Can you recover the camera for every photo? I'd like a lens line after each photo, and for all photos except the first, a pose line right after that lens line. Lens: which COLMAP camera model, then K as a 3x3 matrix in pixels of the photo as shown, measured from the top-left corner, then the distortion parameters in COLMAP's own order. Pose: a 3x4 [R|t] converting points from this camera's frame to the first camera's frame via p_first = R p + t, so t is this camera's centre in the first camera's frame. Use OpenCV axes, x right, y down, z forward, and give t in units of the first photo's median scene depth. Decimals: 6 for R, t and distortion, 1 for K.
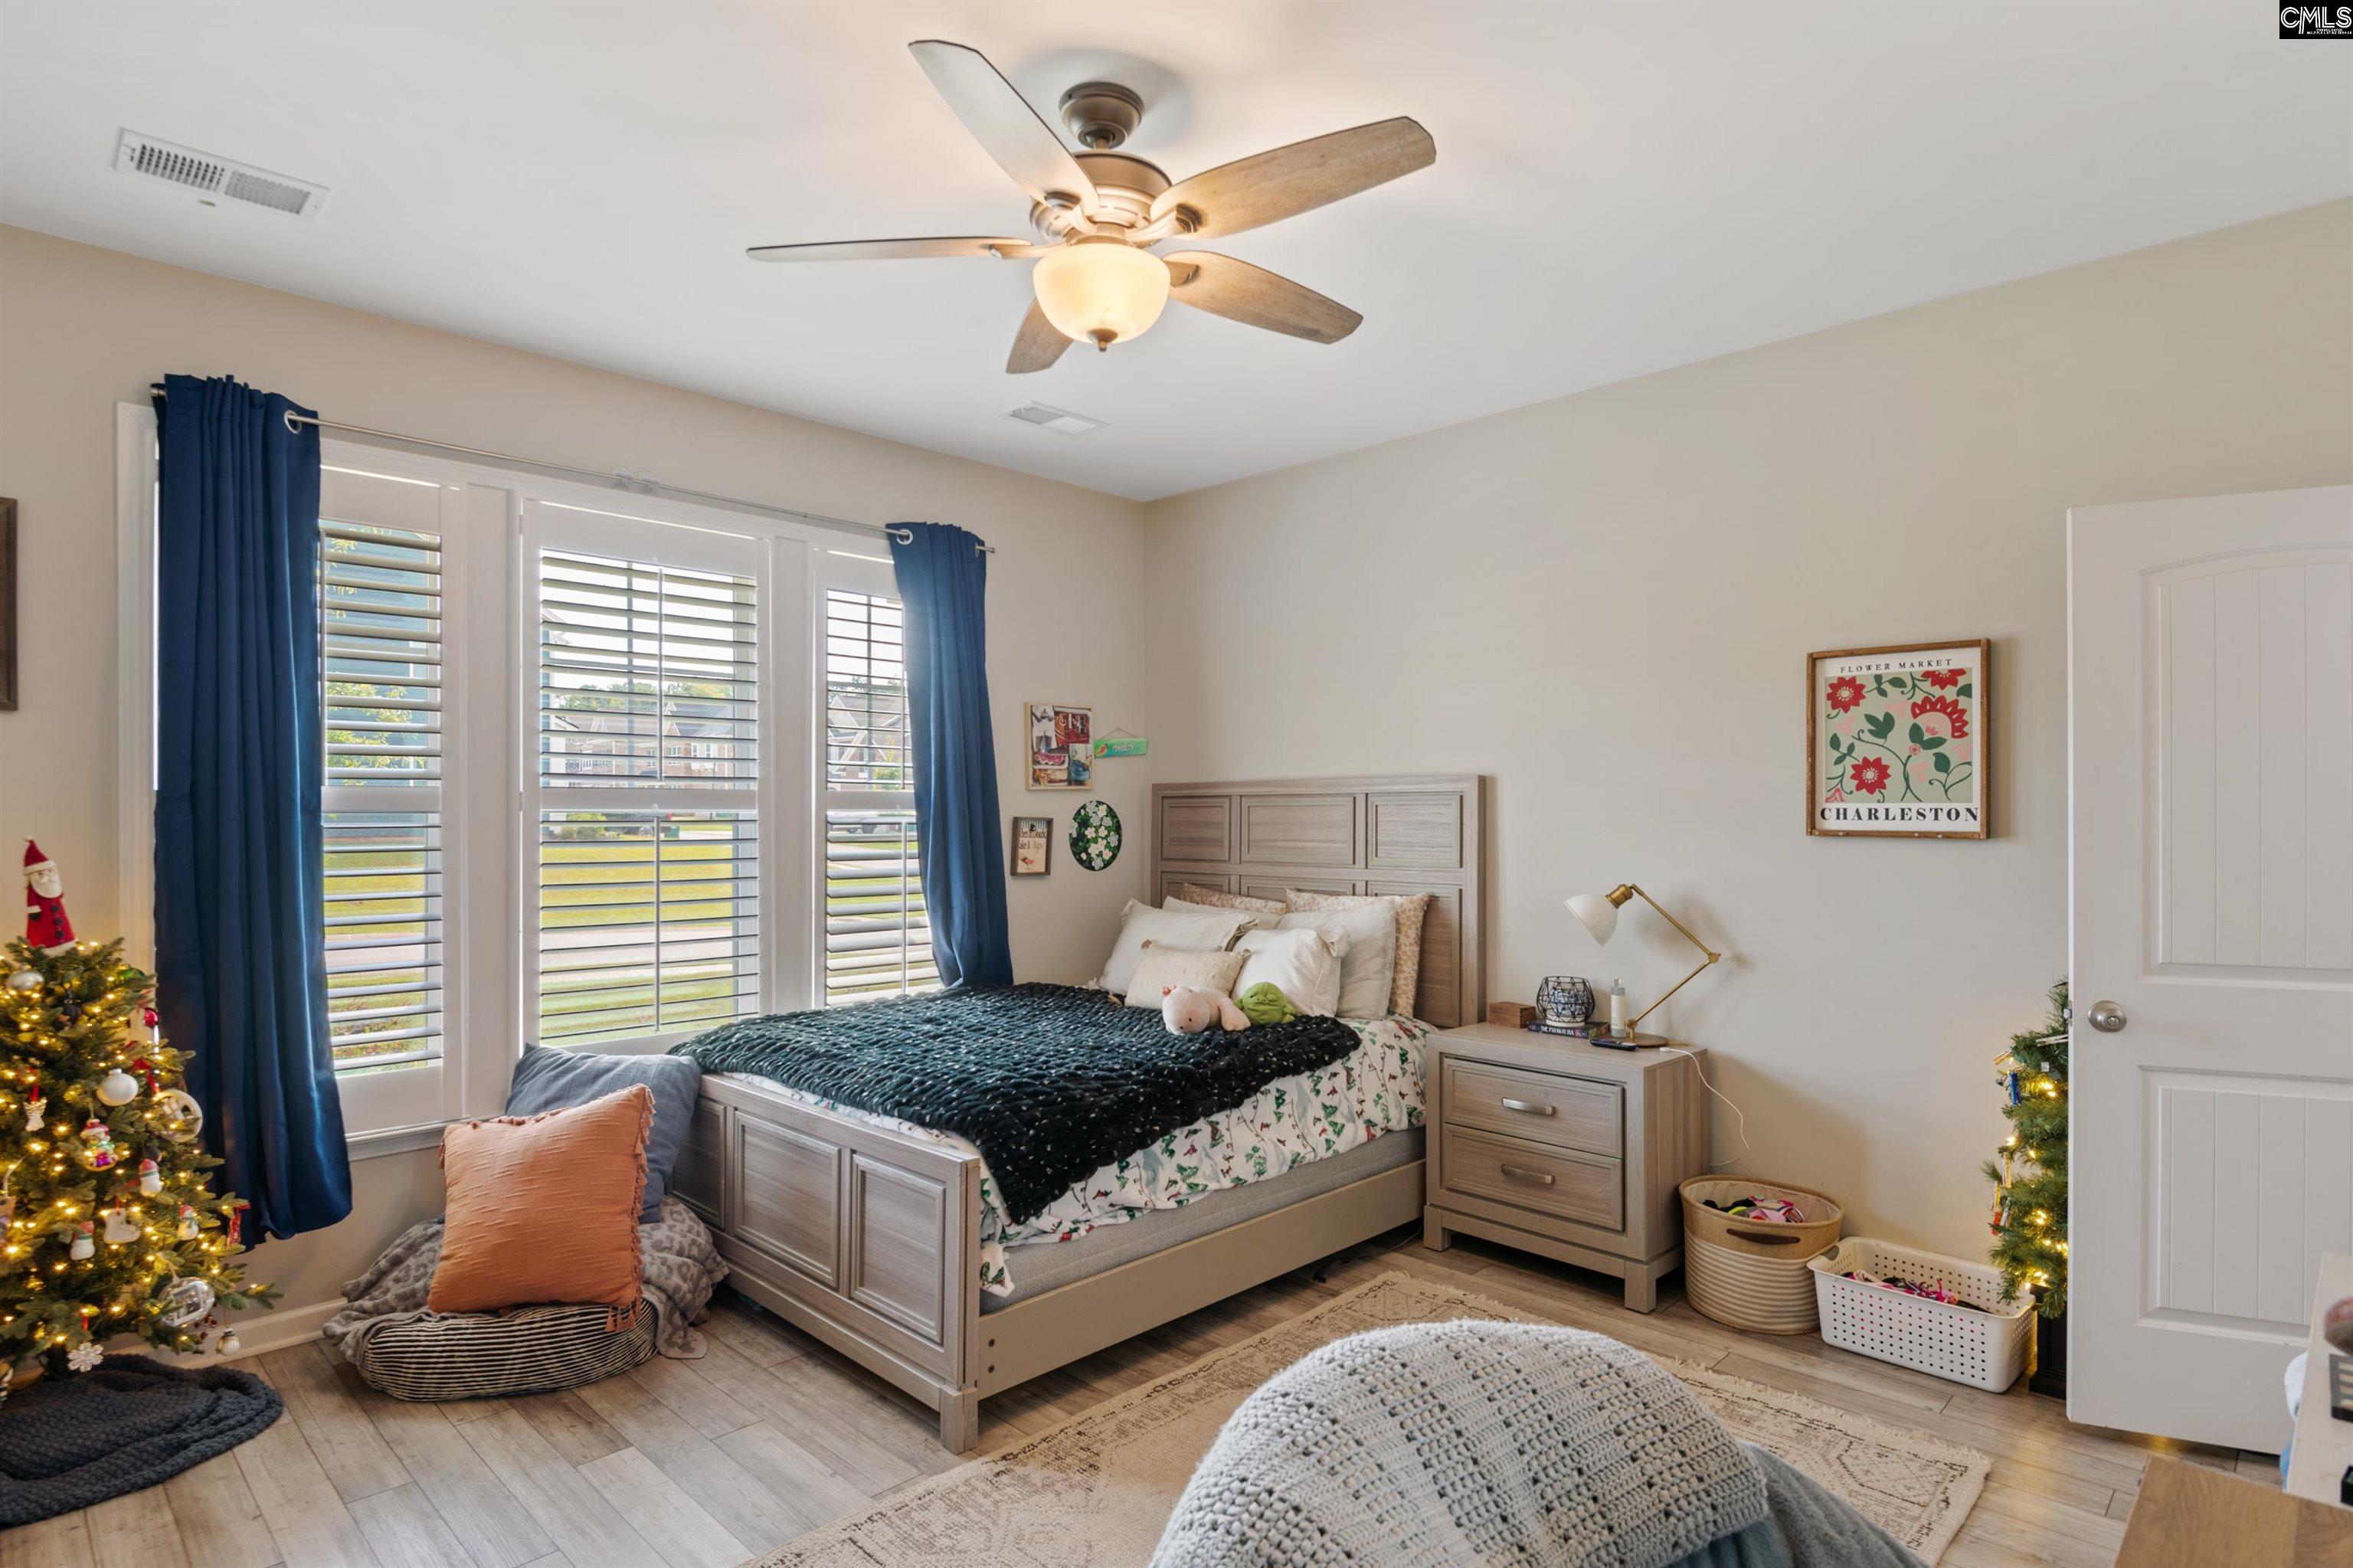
lens RADIAL K [[1169.2, 0, 1184.8], [0, 1169.2, 799.0], [0, 0, 1]] dist [-0.023841, -0.003823]
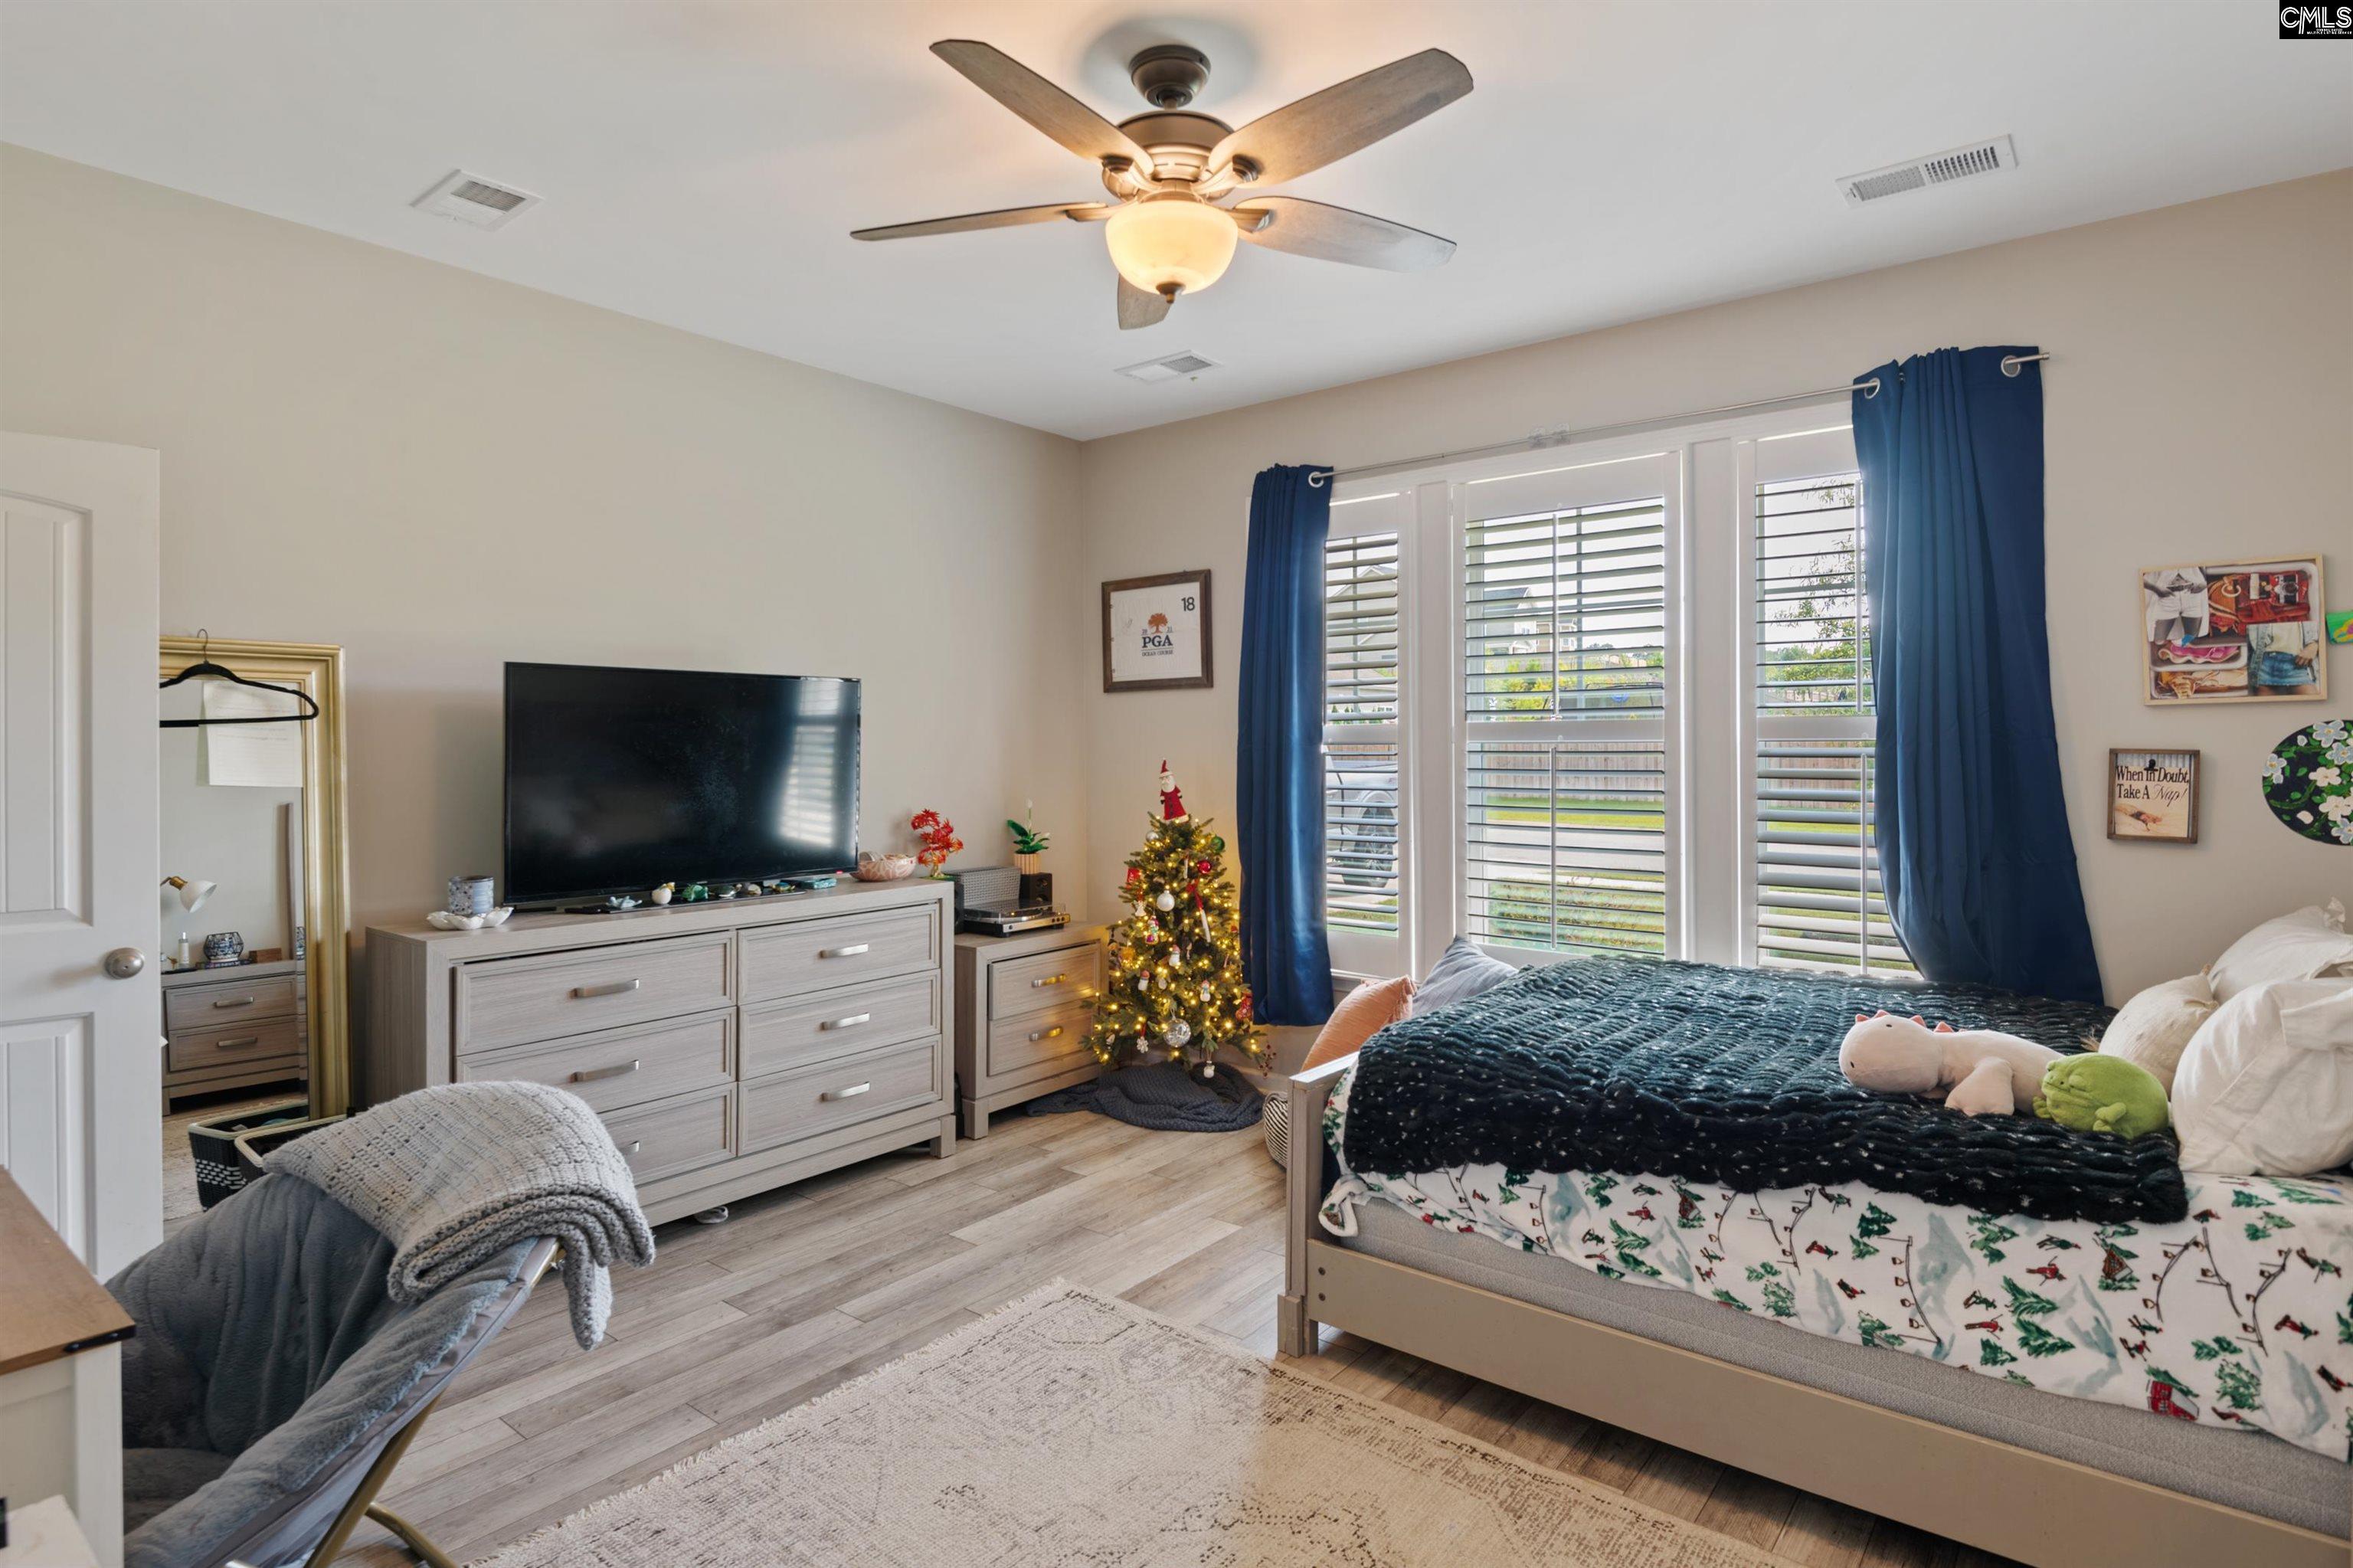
lens RADIAL K [[1169.2, 0, 1182.9], [0, 1169.2, 766.2], [0, 0, 1]] dist [-0.023841, -0.003823]
pose [[0.117248, 0.013865, -0.993006, 0.589022], [0.014559, 0.999771, 0.015679, 0.010212], [0.992996, -0.016296, 0.117019, 0.558773]]
